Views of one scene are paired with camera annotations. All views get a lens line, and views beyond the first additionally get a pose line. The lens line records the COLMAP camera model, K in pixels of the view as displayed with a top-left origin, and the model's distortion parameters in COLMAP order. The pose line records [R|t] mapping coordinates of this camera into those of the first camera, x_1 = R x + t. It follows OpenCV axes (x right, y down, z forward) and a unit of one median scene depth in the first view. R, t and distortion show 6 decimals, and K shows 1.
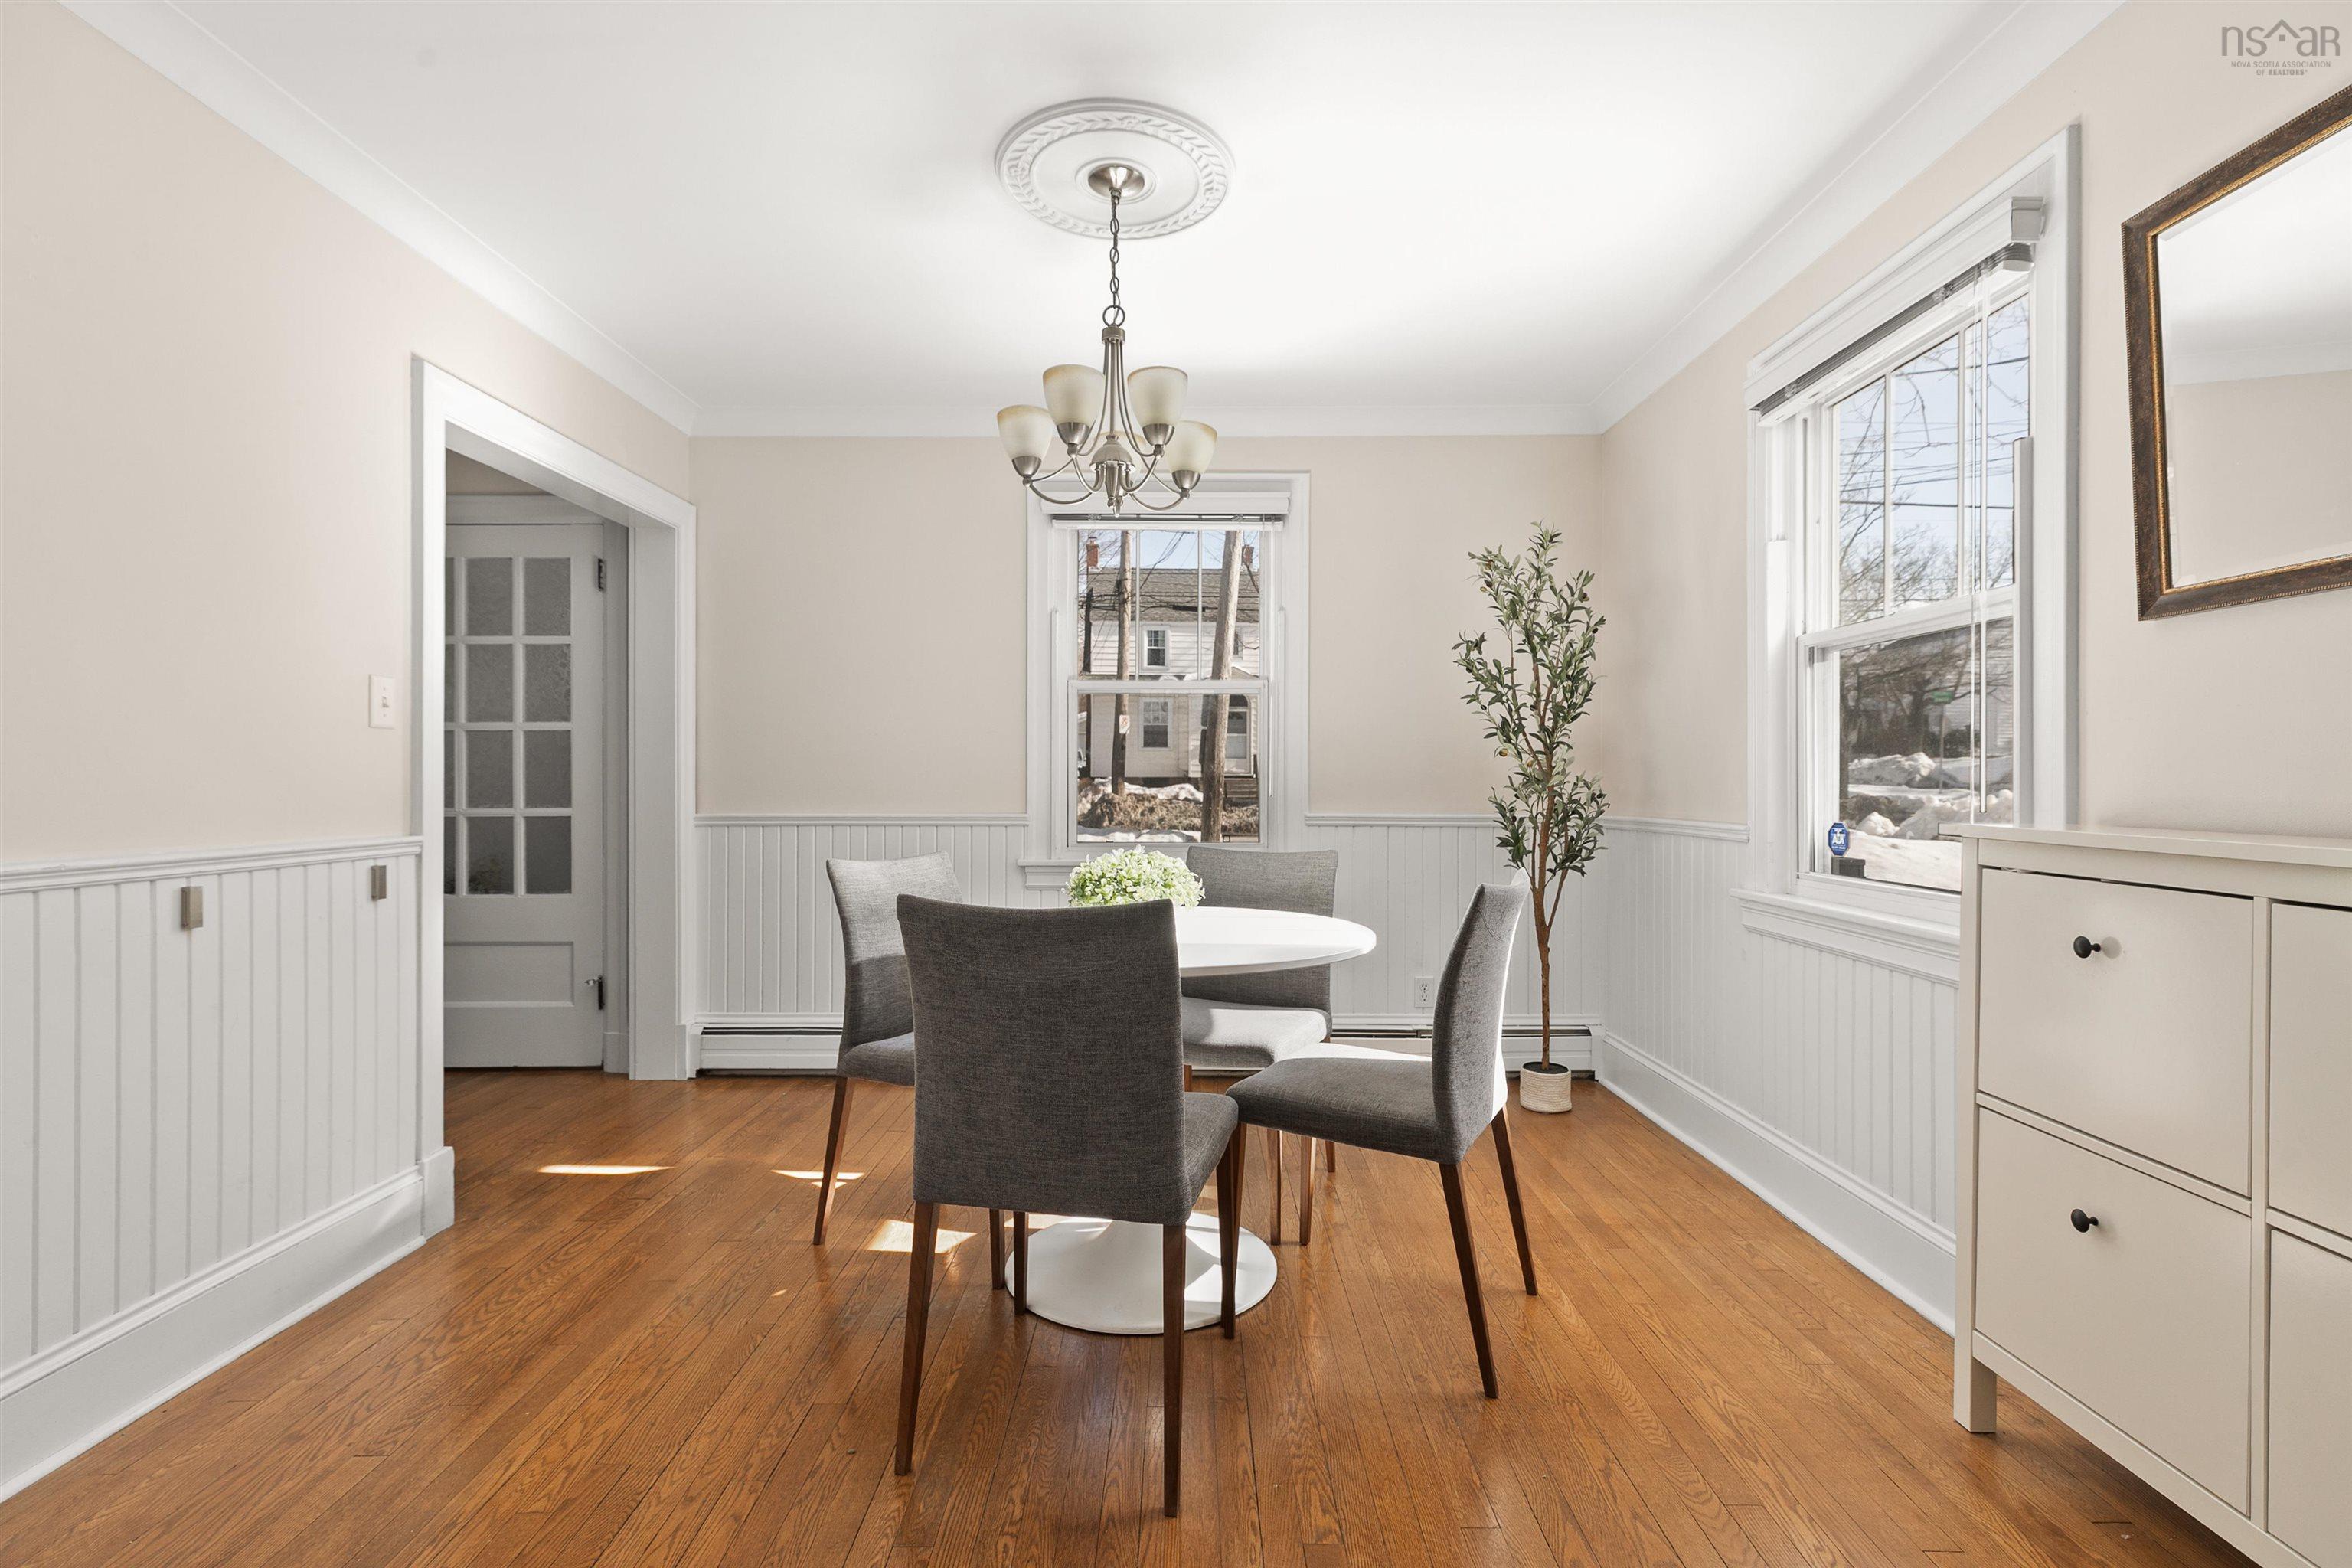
lens RADIAL K [[1070.5, 0, 1175.6], [0, 1070.5, 775.8], [0, 0, 1]] dist [0.001985, 0.000150]
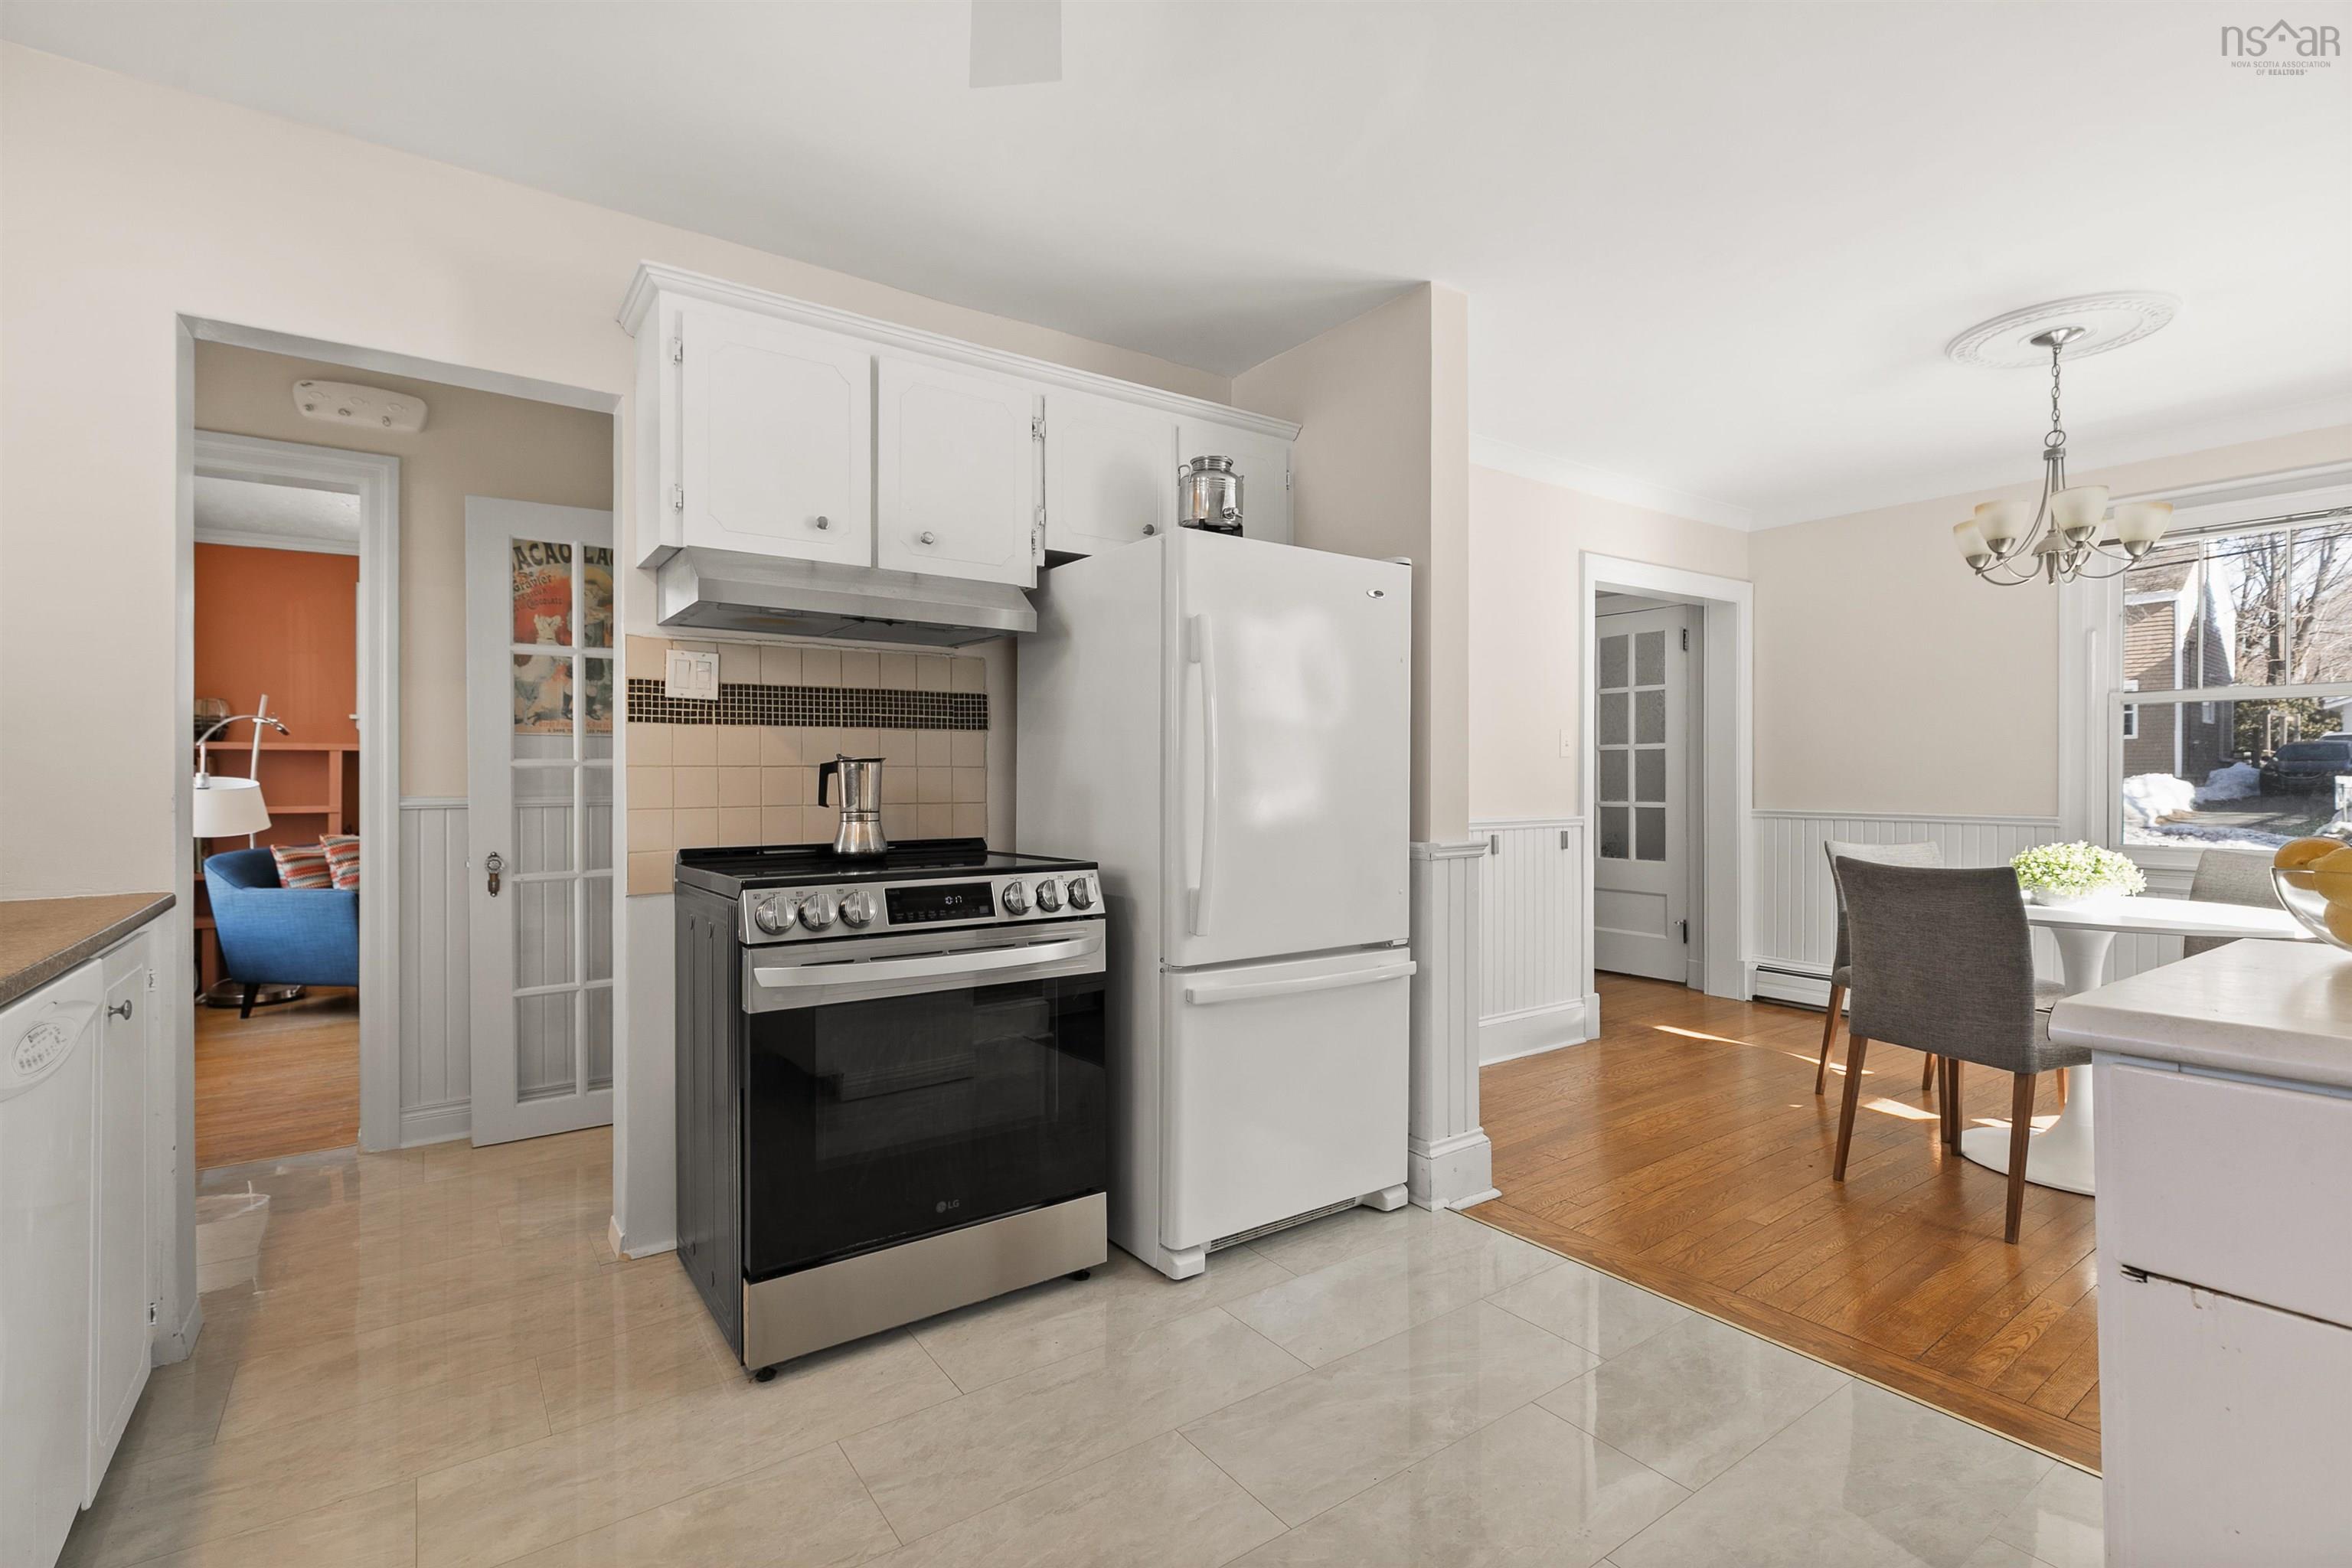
lens RADIAL K [[1070.5, 0, 1175.6], [0, 1070.5, 775.8], [0, 0, 1]] dist [0.001985, 0.000150]
pose [[0.583640, 0.001888, -0.812010, 0.244310], [0.002000, 0.999991, 0.003762, -0.013513], [0.812010, -0.003820, 0.583631, -0.415401]]
